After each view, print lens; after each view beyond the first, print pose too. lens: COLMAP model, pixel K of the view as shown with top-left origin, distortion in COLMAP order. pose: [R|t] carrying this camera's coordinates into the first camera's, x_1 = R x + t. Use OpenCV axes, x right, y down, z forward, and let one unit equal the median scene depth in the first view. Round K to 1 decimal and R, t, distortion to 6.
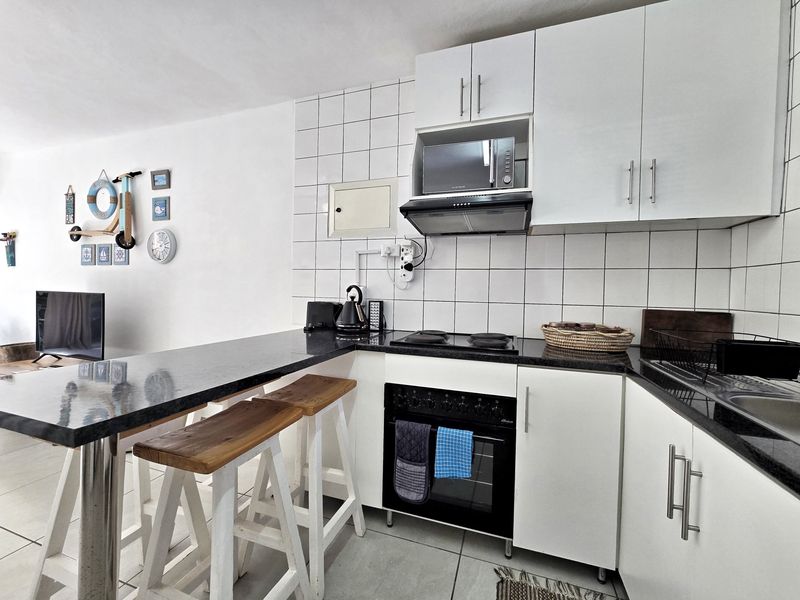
lens RADIAL K [[331.5, 0, 401.1], [0, 331.5, 296.1], [0, 0, 1]] dist [-0.000012, -0.000147]
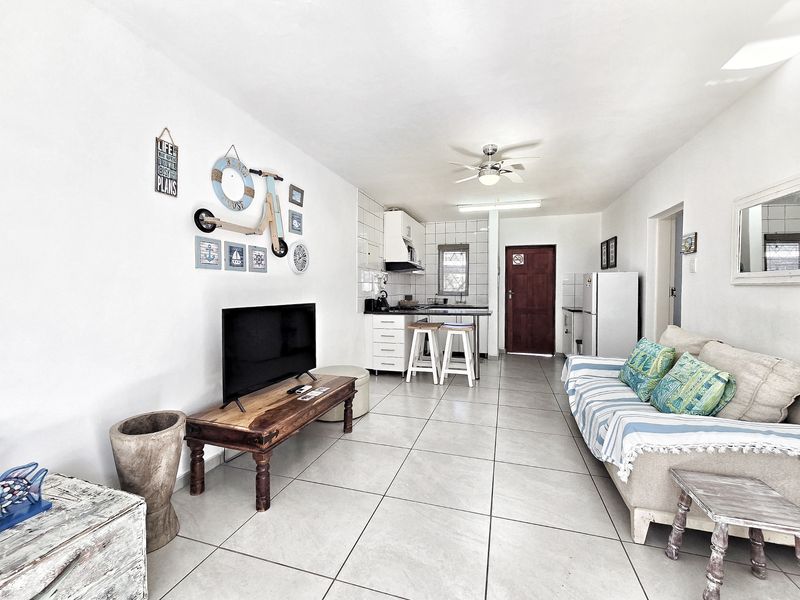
lens RADIAL K [[331.5, 0, 401.1], [0, 331.5, 296.1], [0, 0, 1]] dist [-0.000012, -0.000147]
pose [[-0.031198, -0.043193, 0.998580, -1.831493], [0.013072, 0.998963, 0.043618, -0.069138], [-0.999428, 0.014414, -0.030601, 0.702212]]
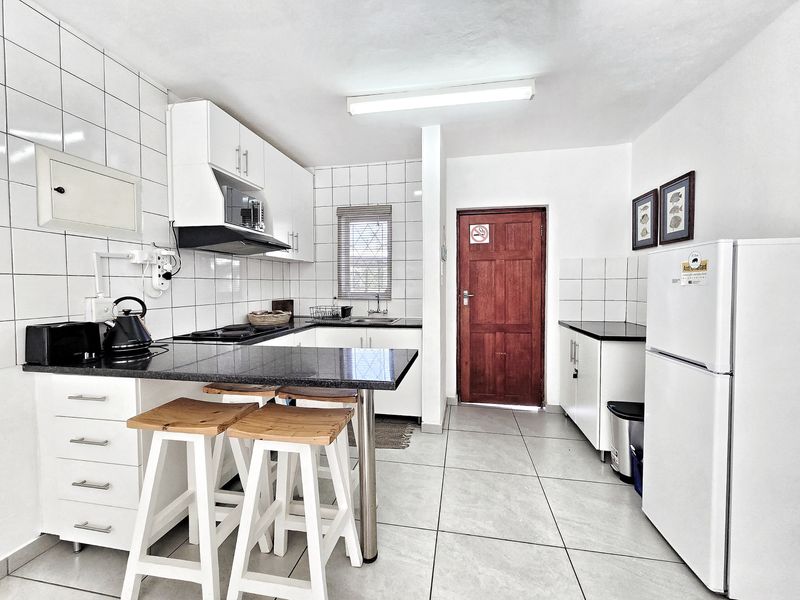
lens RADIAL K [[331.5, 0, 401.1], [0, 331.5, 296.1], [0, 0, 1]] dist [-0.000012, -0.000147]
pose [[-0.150127, -0.055558, 0.987104, -0.809133], [0.014789, 0.998182, 0.058431, -0.054470], [-0.988556, 0.023370, -0.149032, 0.321421]]
